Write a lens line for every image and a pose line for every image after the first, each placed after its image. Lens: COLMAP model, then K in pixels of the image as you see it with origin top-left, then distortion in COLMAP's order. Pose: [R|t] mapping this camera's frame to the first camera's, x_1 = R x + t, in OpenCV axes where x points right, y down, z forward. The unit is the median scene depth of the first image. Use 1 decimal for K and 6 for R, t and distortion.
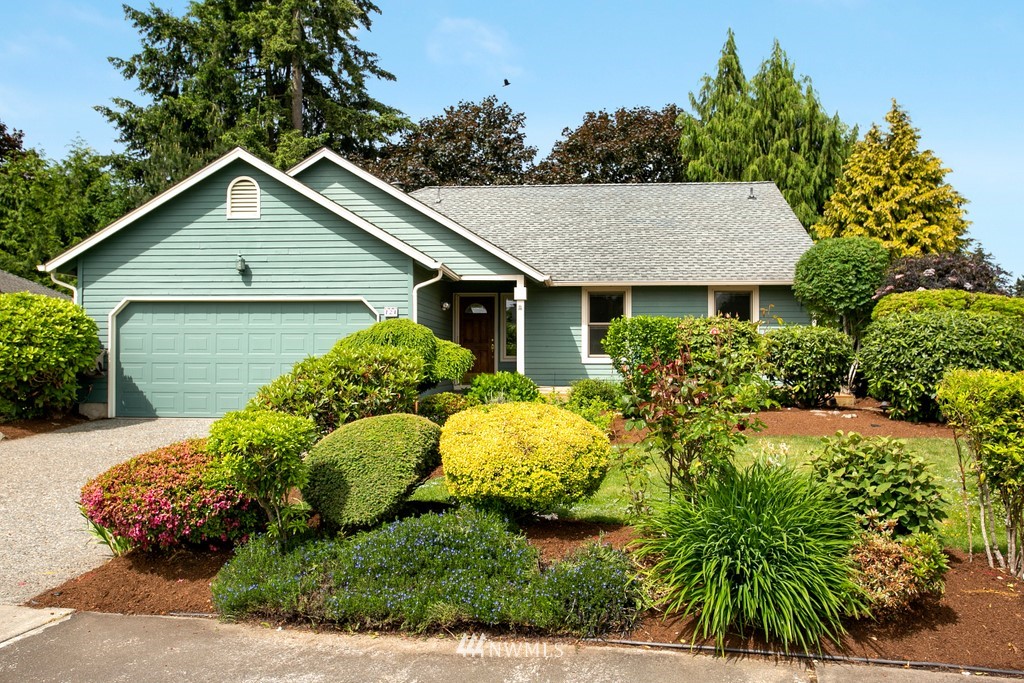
lens RADIAL K [[842.4, 0, 510.6], [0, 842.4, 360.7], [0, 0, 1]] dist [-0.001170, 0.014009]
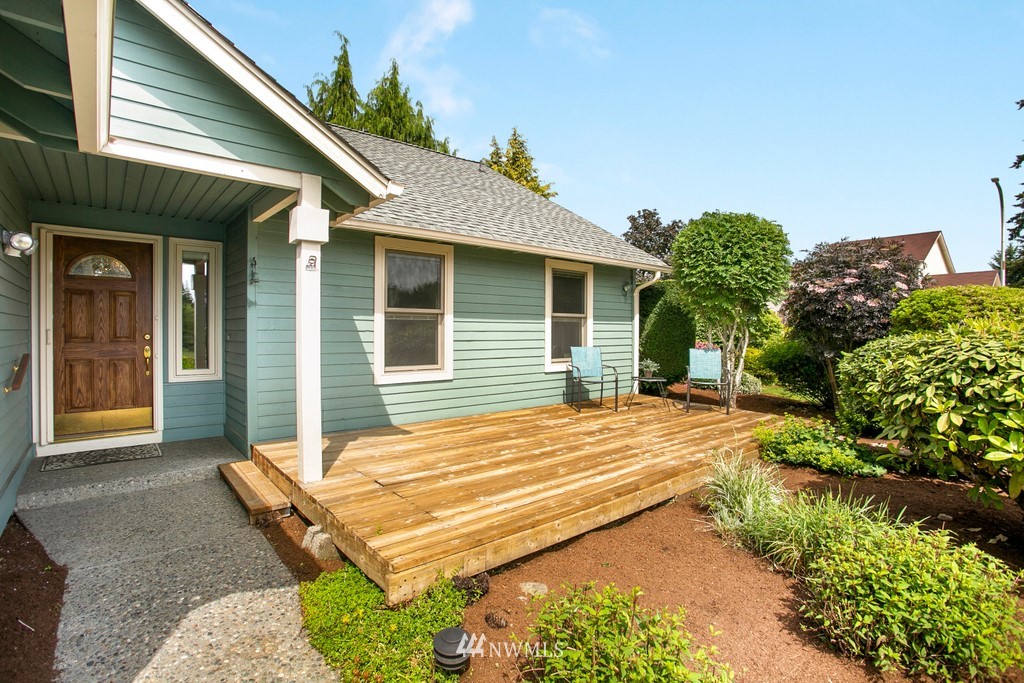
lens RADIAL K [[497.6, 0, 502.7], [0, 497.6, 346.6], [0, 0, 1]] dist [-0.074706, 0.035894]
pose [[0.716492, -0.016697, 0.697395, -0.053398], [-0.004624, 0.999578, 0.028683, -0.022008], [-0.697579, -0.023776, 0.716113, 0.531914]]
